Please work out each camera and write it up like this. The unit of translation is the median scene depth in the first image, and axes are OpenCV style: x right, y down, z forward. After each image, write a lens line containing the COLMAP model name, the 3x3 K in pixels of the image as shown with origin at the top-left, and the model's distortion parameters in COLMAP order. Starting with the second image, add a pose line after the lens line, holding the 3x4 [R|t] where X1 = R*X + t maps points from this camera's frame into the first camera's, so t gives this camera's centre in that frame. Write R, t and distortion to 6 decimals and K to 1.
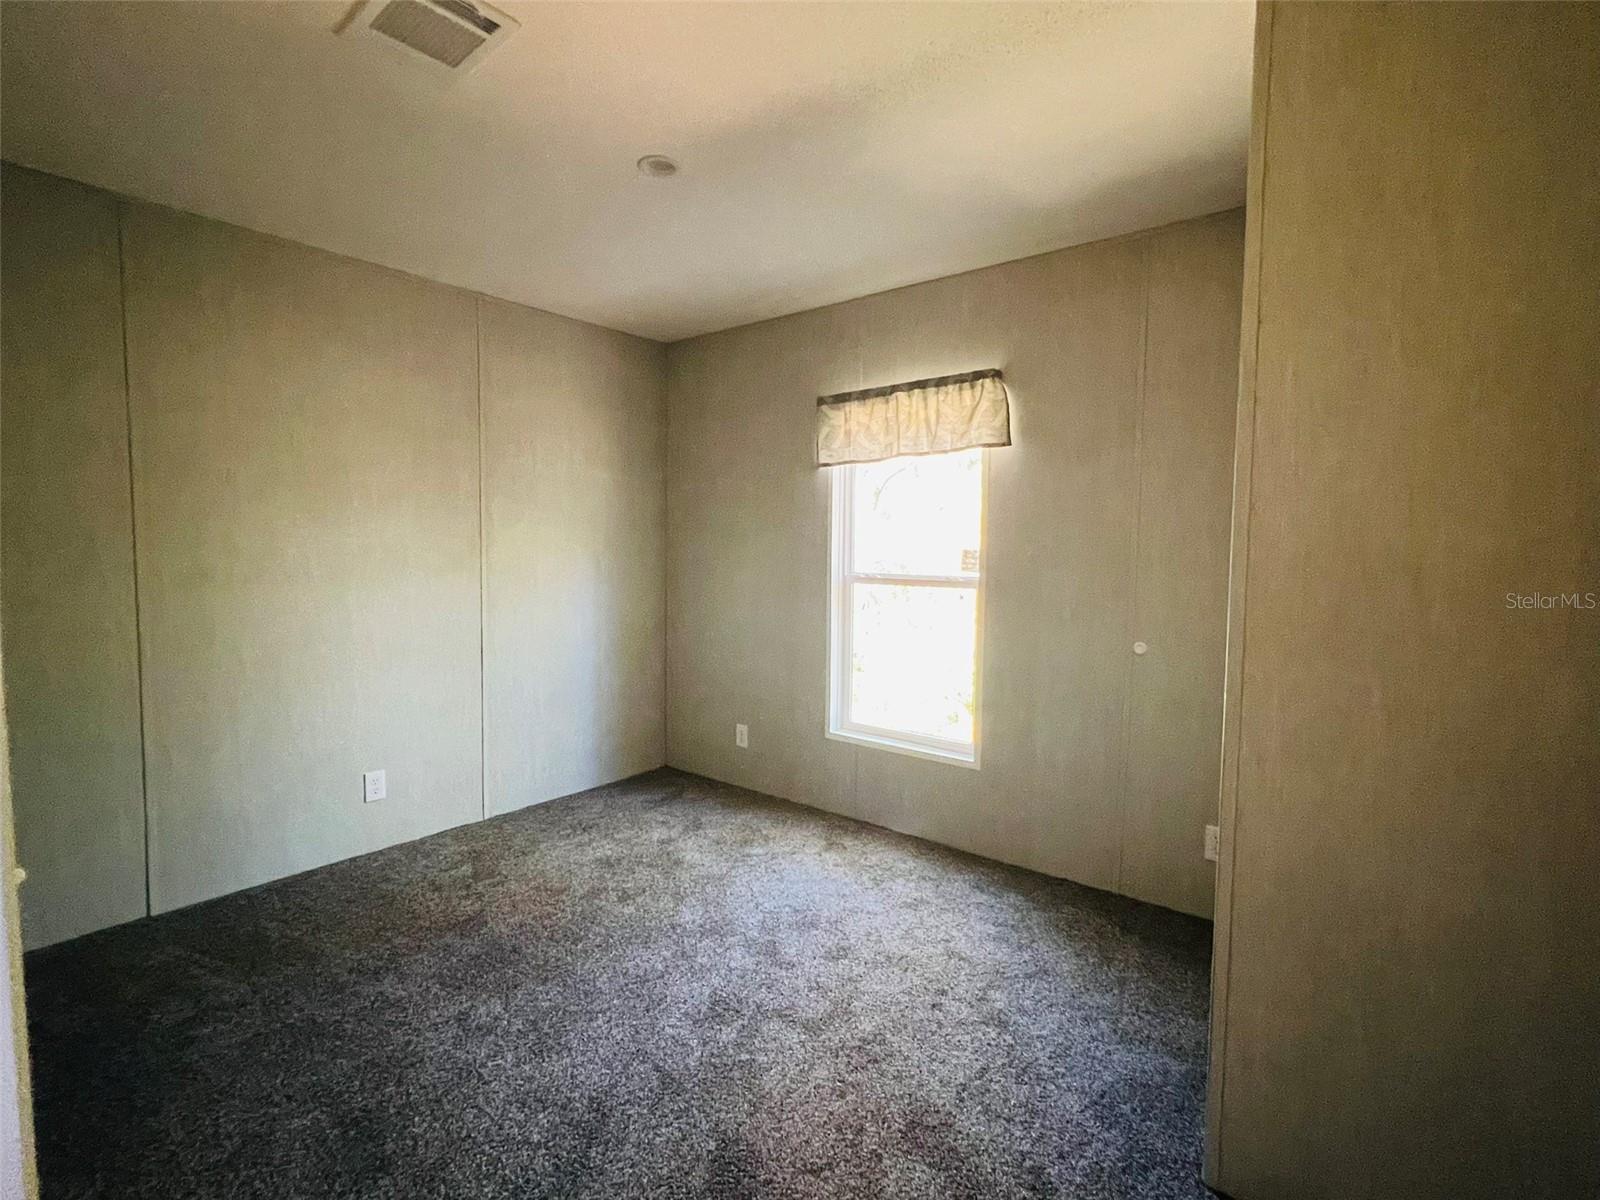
lens RADIAL K [[751.7, 0, 787.6], [0, 751.7, 598.2], [0, 0, 1]] dist [-0.000967, -0.000348]
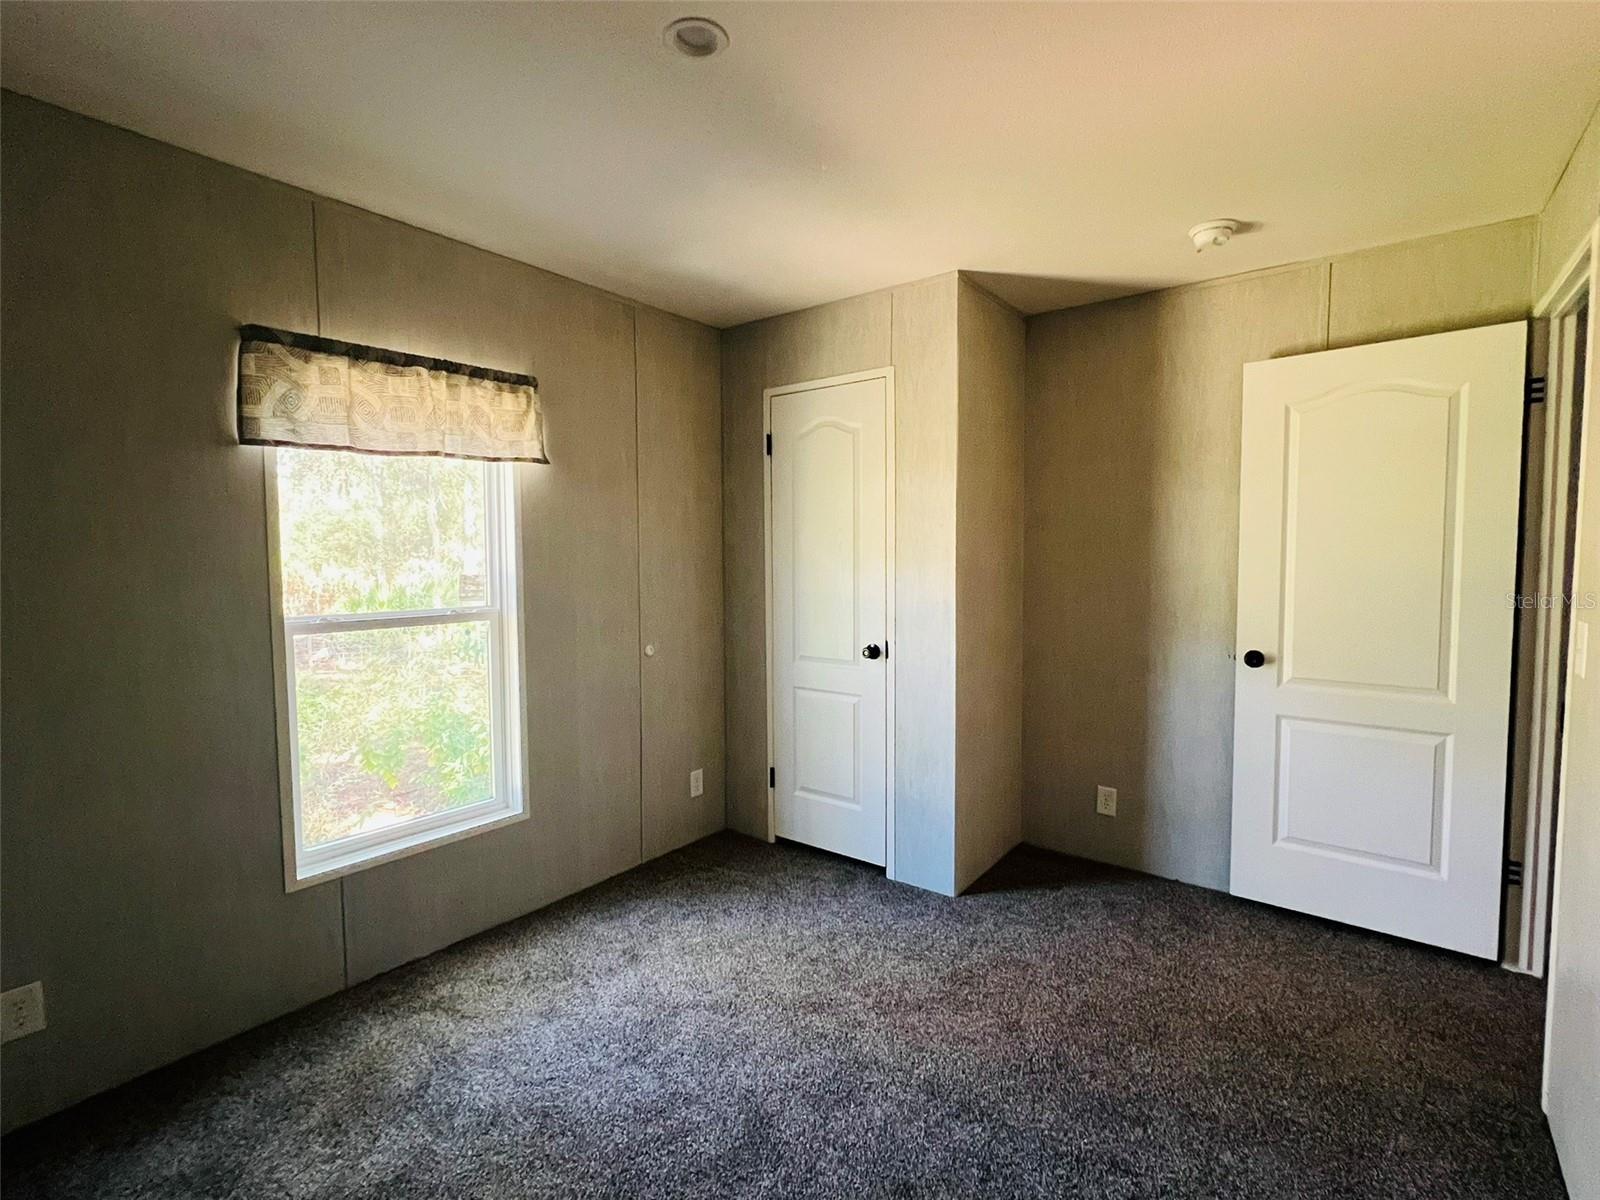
lens RADIAL K [[751.7, 0, 793.2], [0, 751.7, 594.1], [0, 0, 1]] dist [-0.000967, -0.000348]
pose [[-0.017157, -0.061435, 0.997964, -0.630143], [0.079692, 0.994851, 0.062614, -0.068401], [-0.996672, 0.080604, -0.012172, 0.670149]]
